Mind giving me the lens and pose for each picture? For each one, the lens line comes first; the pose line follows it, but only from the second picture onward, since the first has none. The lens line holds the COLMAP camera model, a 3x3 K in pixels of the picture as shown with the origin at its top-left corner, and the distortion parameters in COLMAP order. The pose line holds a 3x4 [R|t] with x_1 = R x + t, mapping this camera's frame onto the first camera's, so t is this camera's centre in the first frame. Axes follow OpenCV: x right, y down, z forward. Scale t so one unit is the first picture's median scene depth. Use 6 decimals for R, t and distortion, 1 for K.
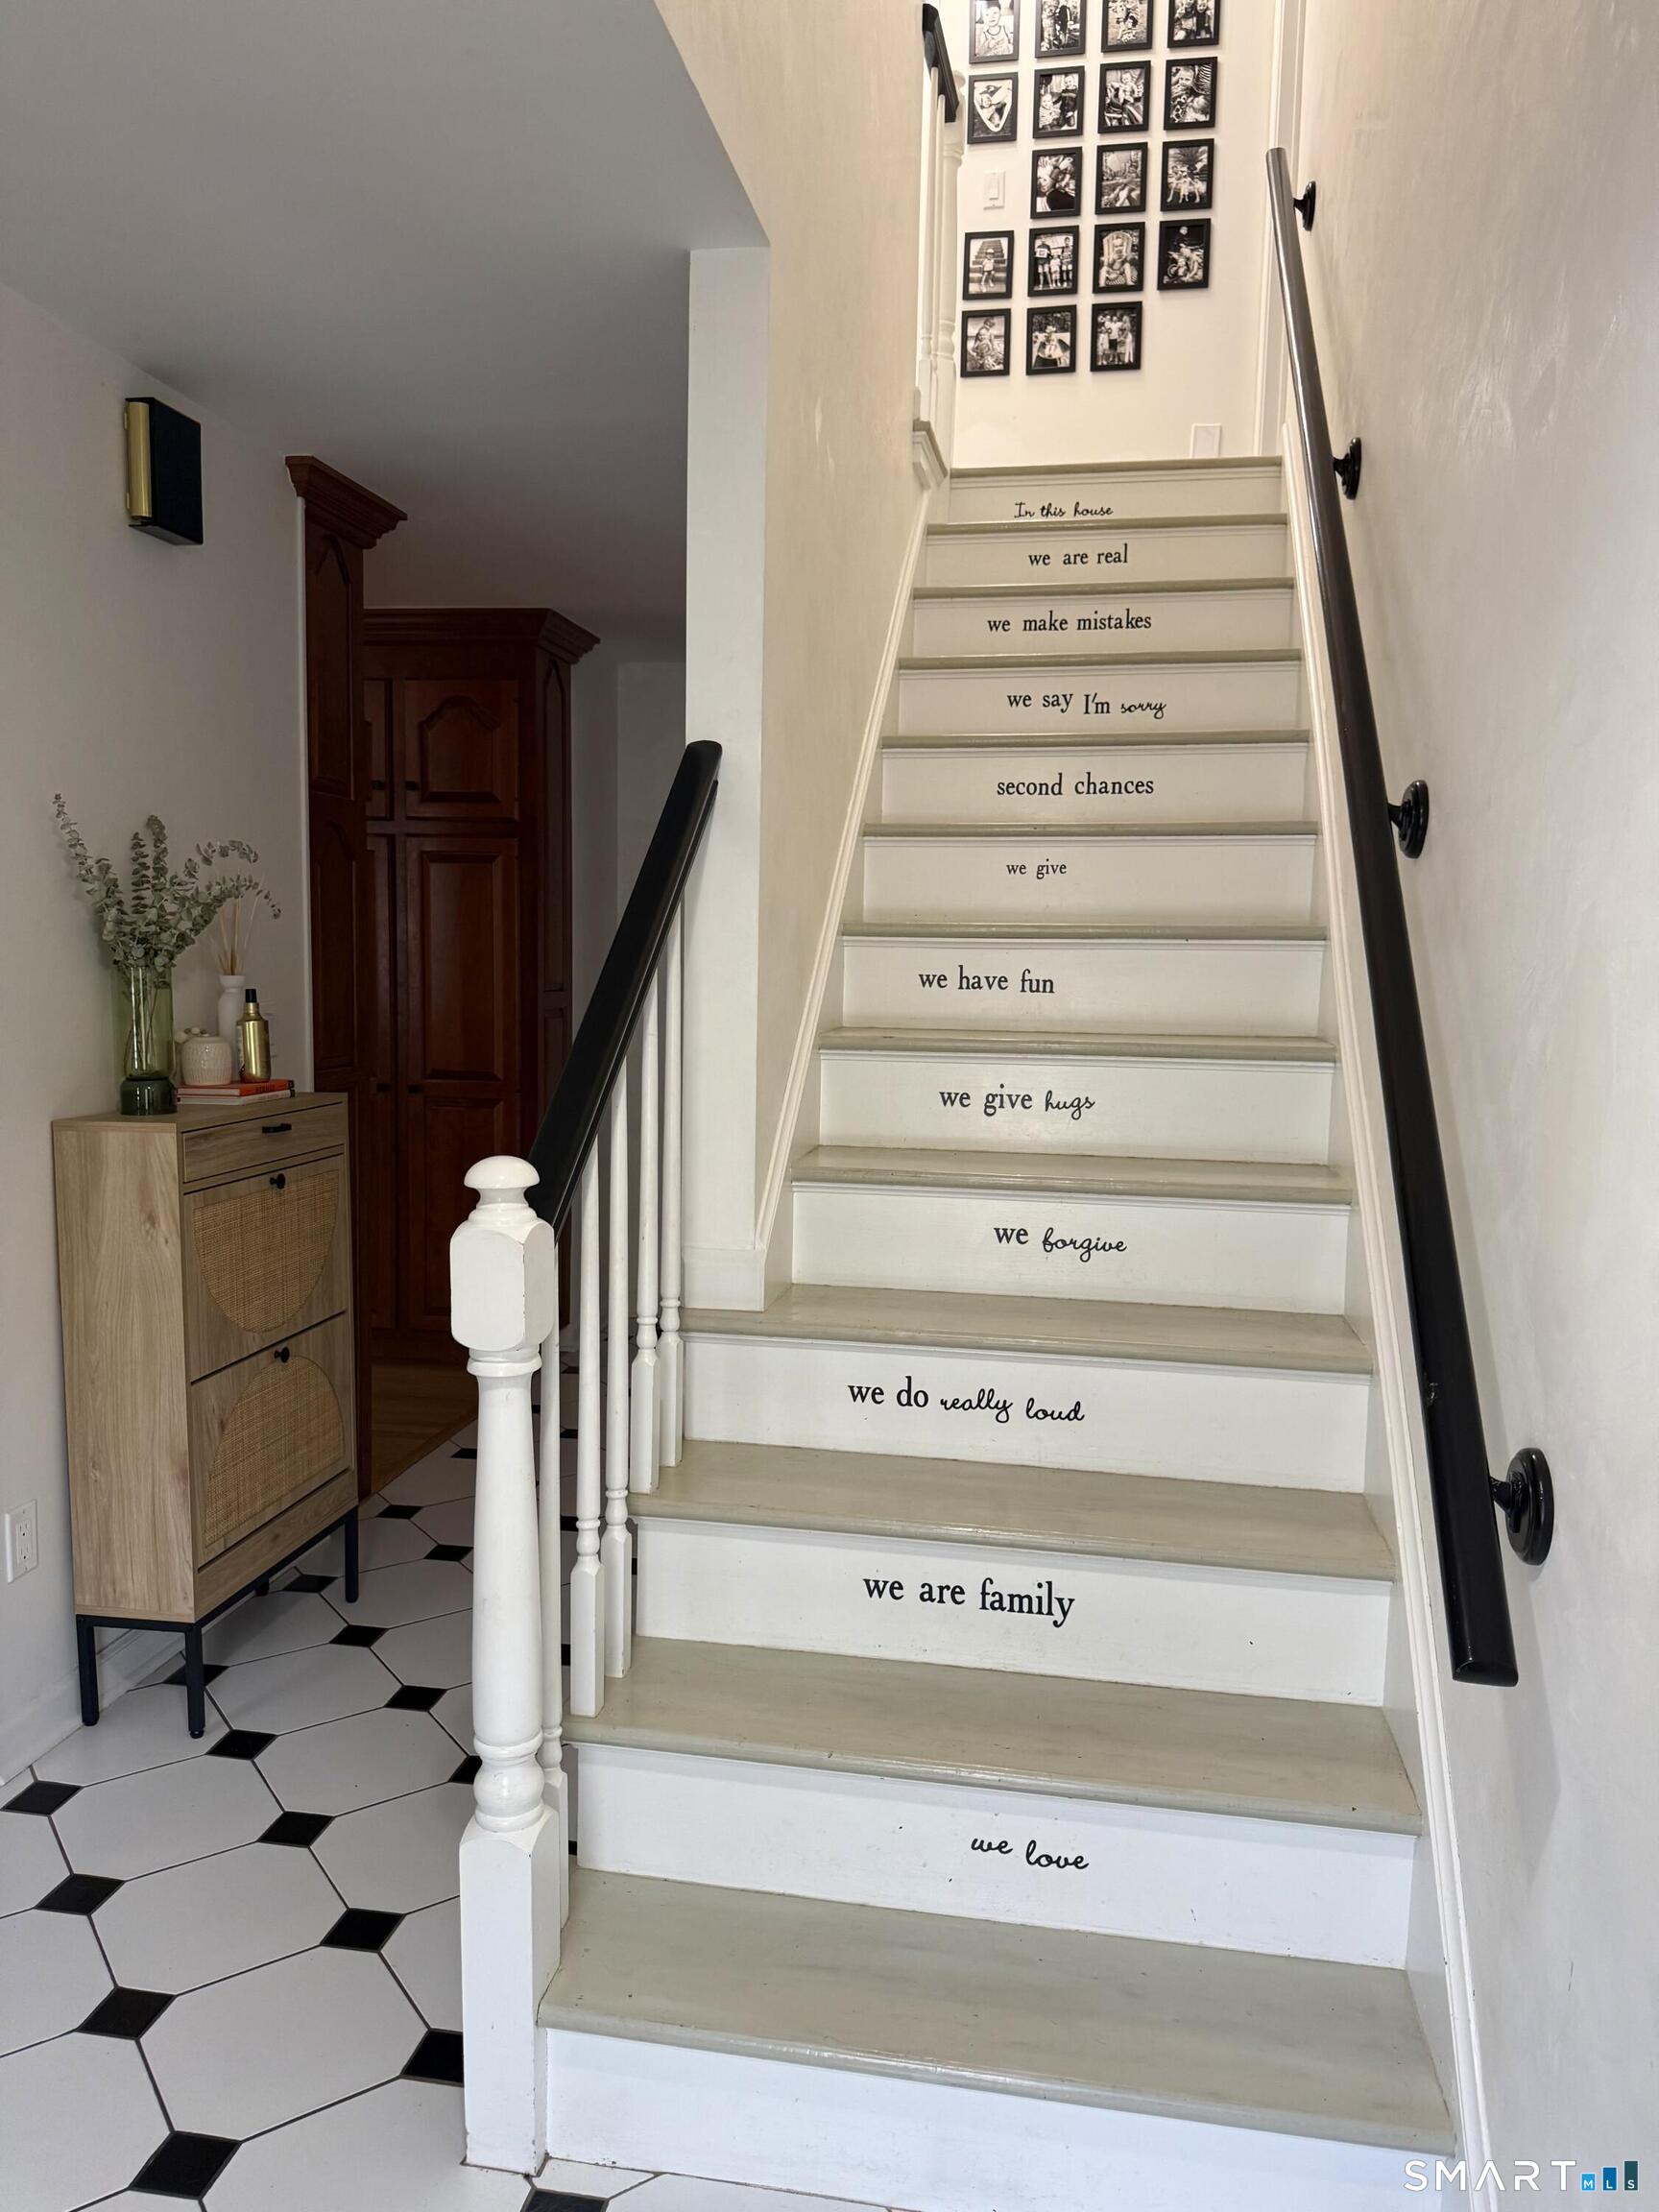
lens RADIAL K [[1570.5, 0, 827.3], [0, 1570.5, 1111.4], [0, 0, 1]] dist [0.032914, -0.058951]
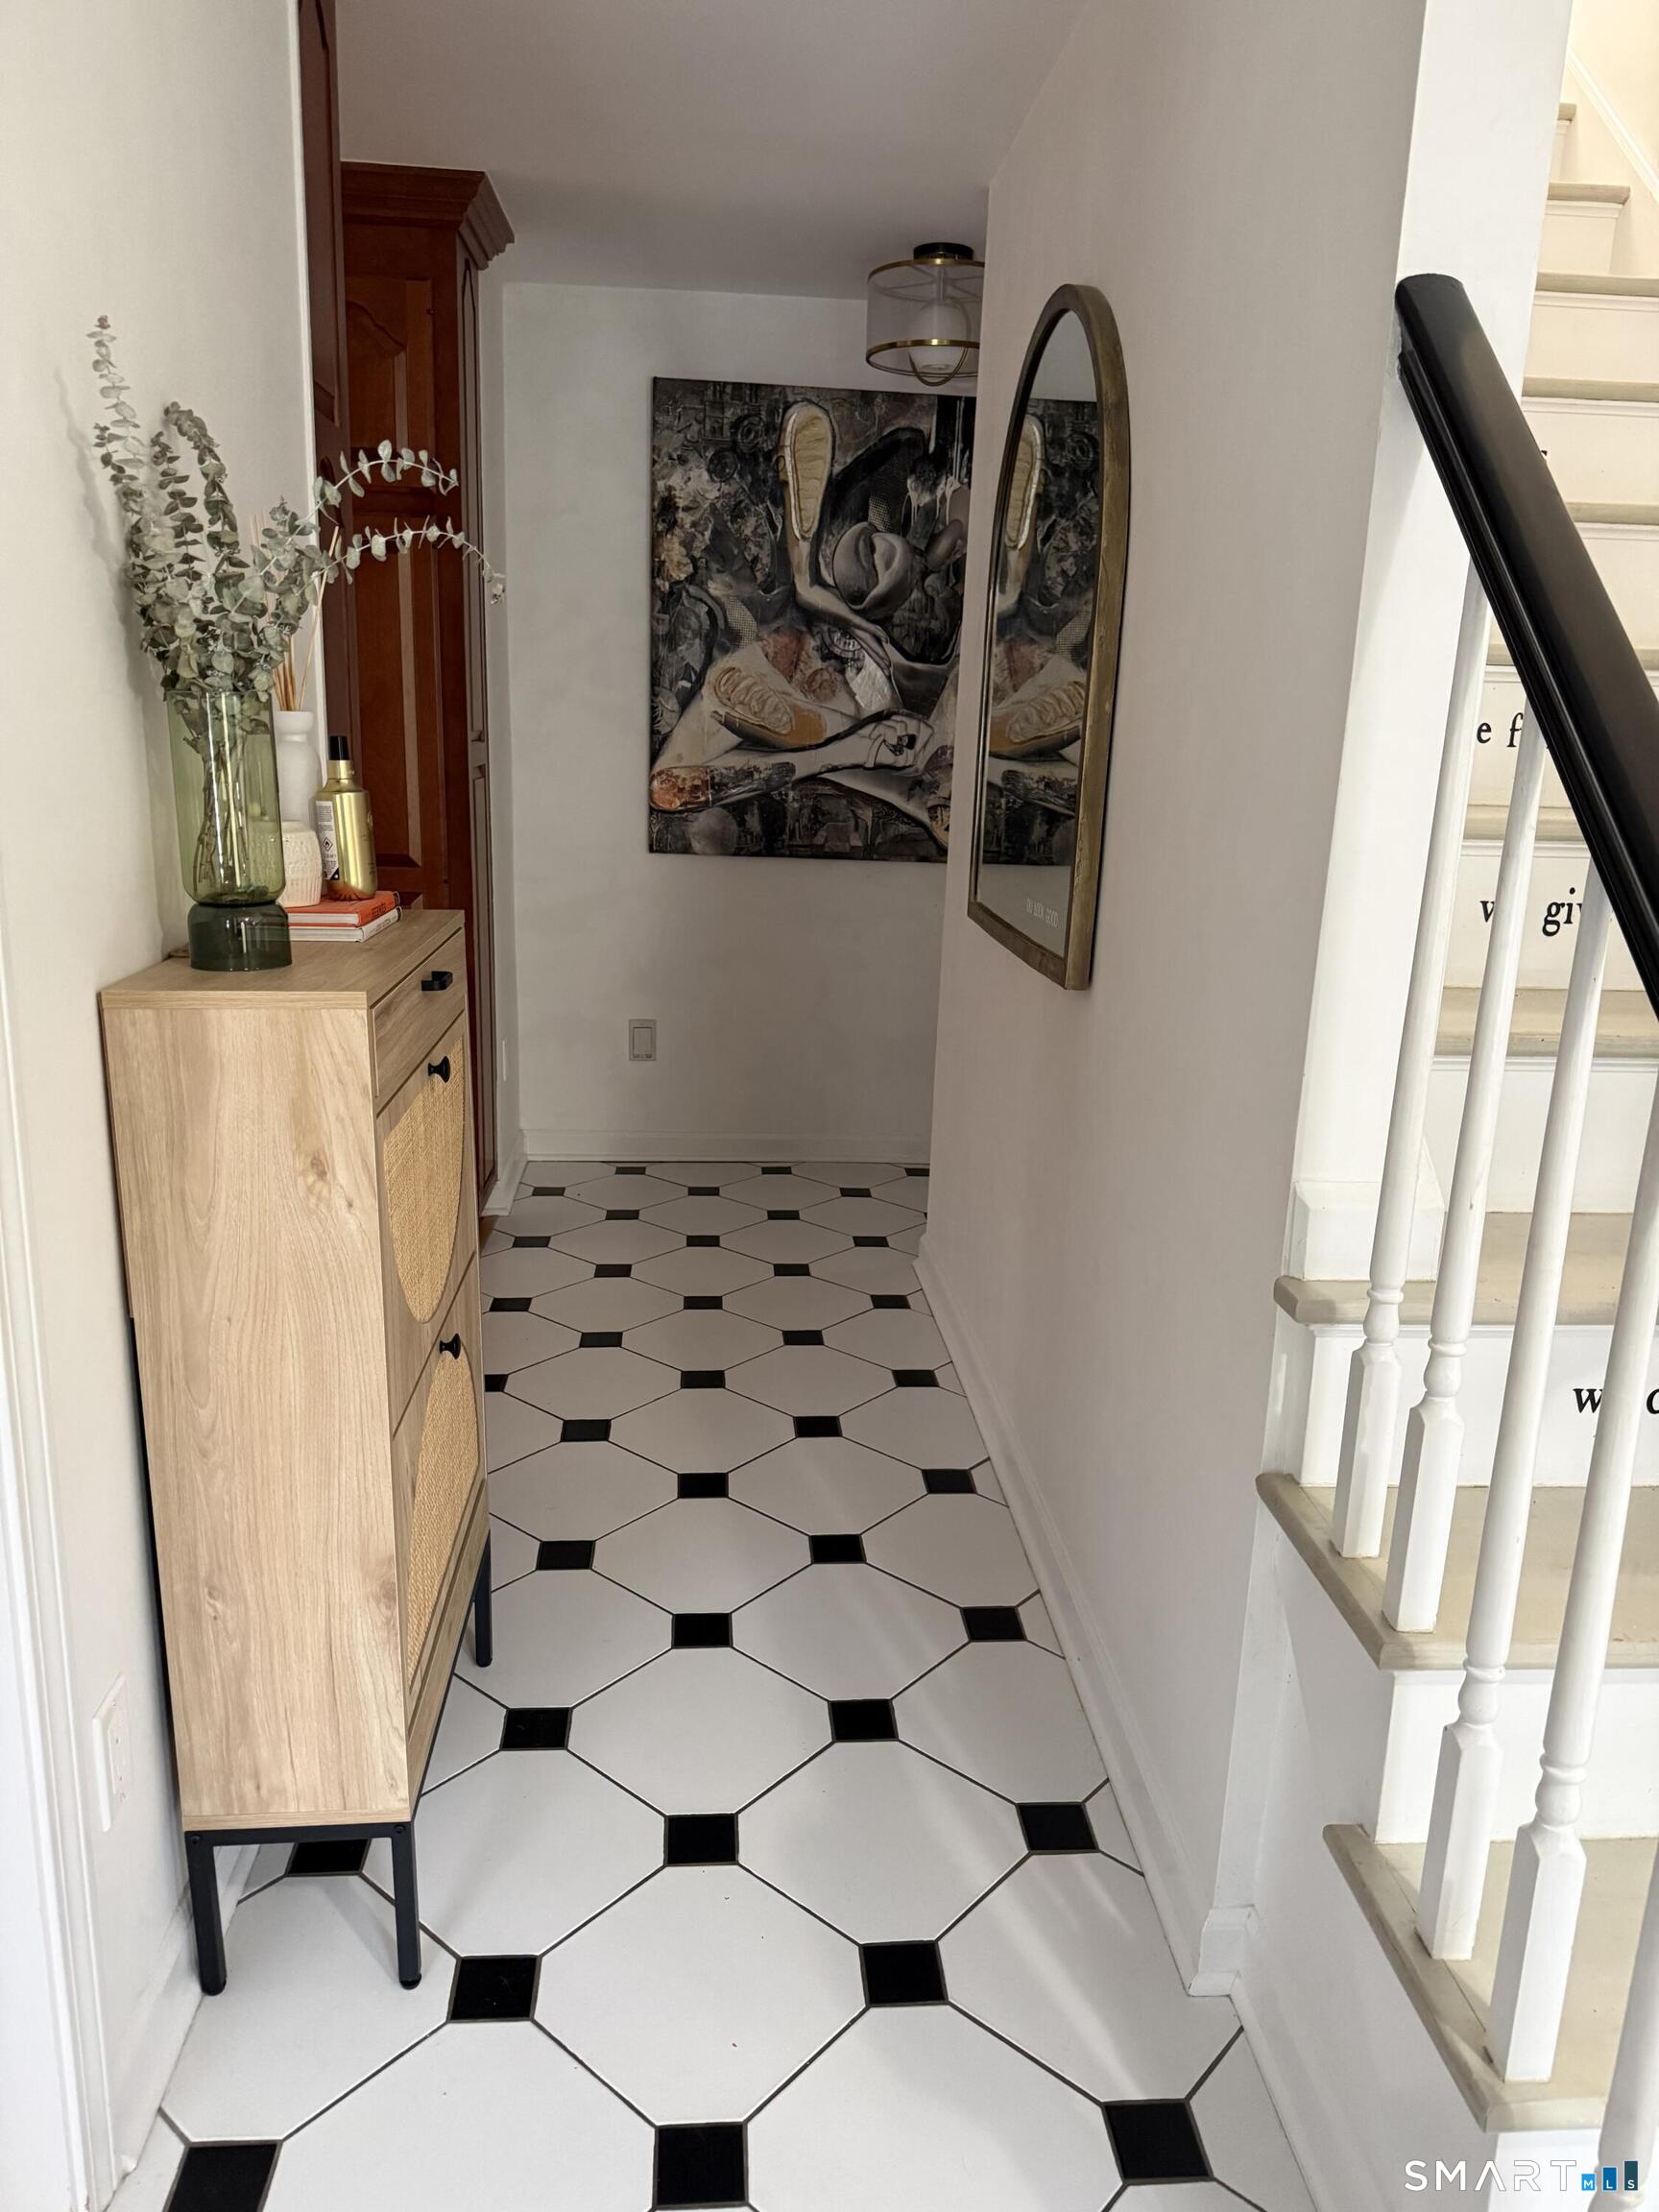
lens RADIAL K [[1570.5, 0, 829.5], [0, 1570.5, 1102.9], [0, 0, 1]] dist [0.032914, -0.058951]
pose [[0.966451, -0.049605, 0.252017, -0.372101], [0.012118, 0.988887, 0.148173, -0.030267], [-0.256566, -0.140148, 0.956312, 0.411865]]
